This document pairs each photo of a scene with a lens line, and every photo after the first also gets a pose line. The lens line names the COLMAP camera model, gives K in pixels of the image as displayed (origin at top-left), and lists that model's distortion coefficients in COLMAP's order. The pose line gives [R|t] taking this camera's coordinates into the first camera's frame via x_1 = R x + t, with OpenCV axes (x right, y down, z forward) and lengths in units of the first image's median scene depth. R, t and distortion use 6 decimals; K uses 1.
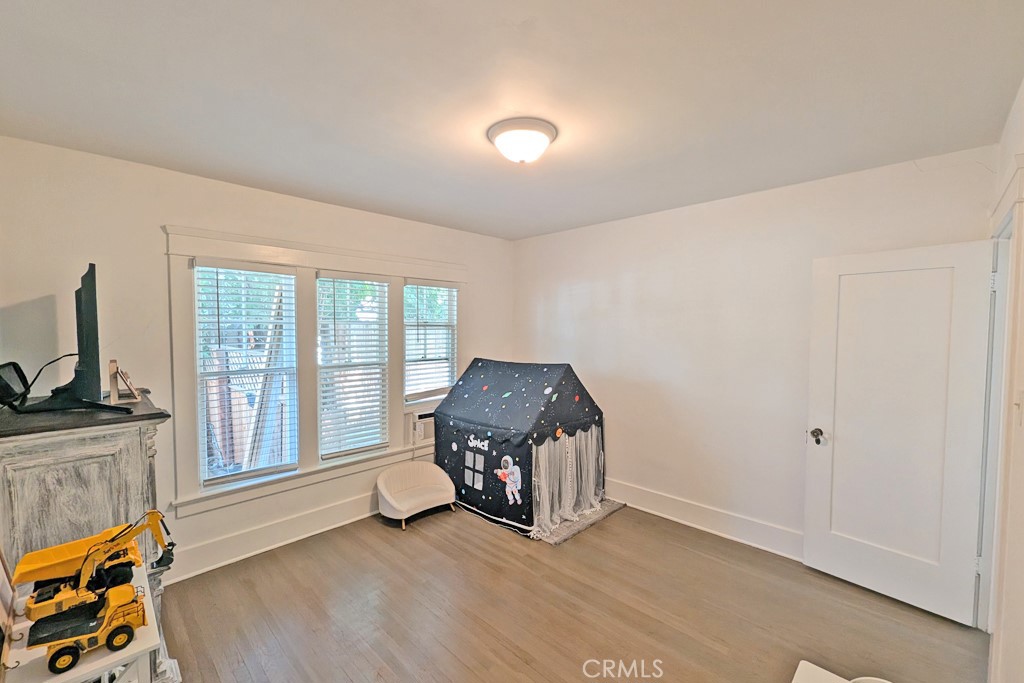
lens RADIAL K [[426.4, 0, 512.7], [0, 426.4, 344.8], [0, 0, 1]] dist [-0.000473, -0.000749]
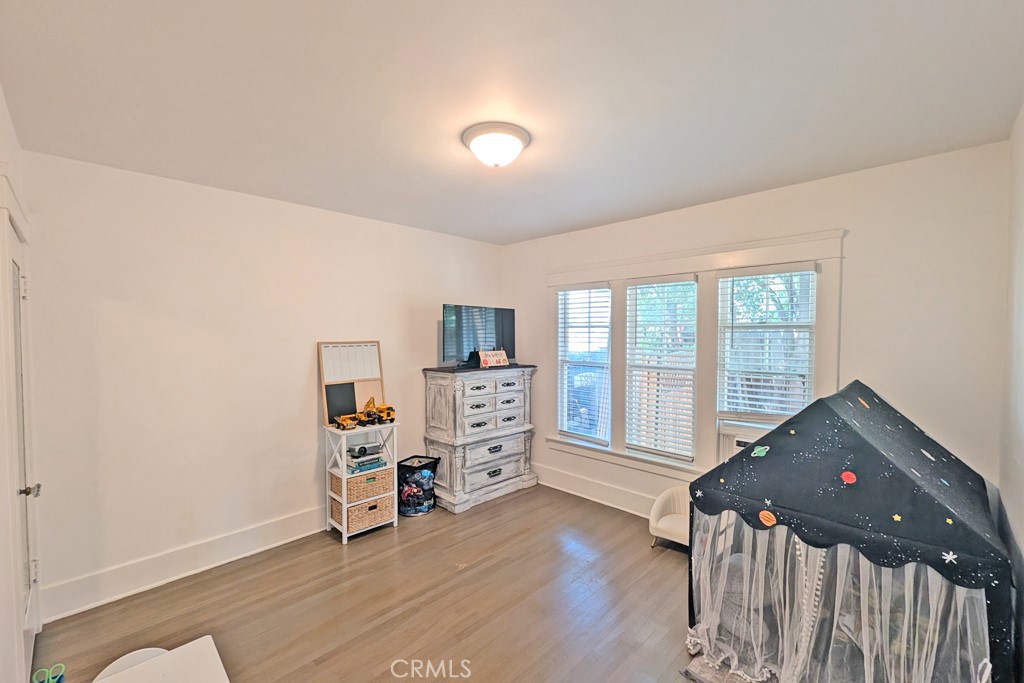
lens RADIAL K [[426.4, 0, 513.0], [0, 426.4, 339.6], [0, 0, 1]] dist [-0.000473, -0.000749]
pose [[0.017986, 0.018848, -0.999661, 0.680146], [-0.046272, 0.998767, 0.017998, -0.023256], [0.998767, 0.045933, 0.018836, 0.667926]]
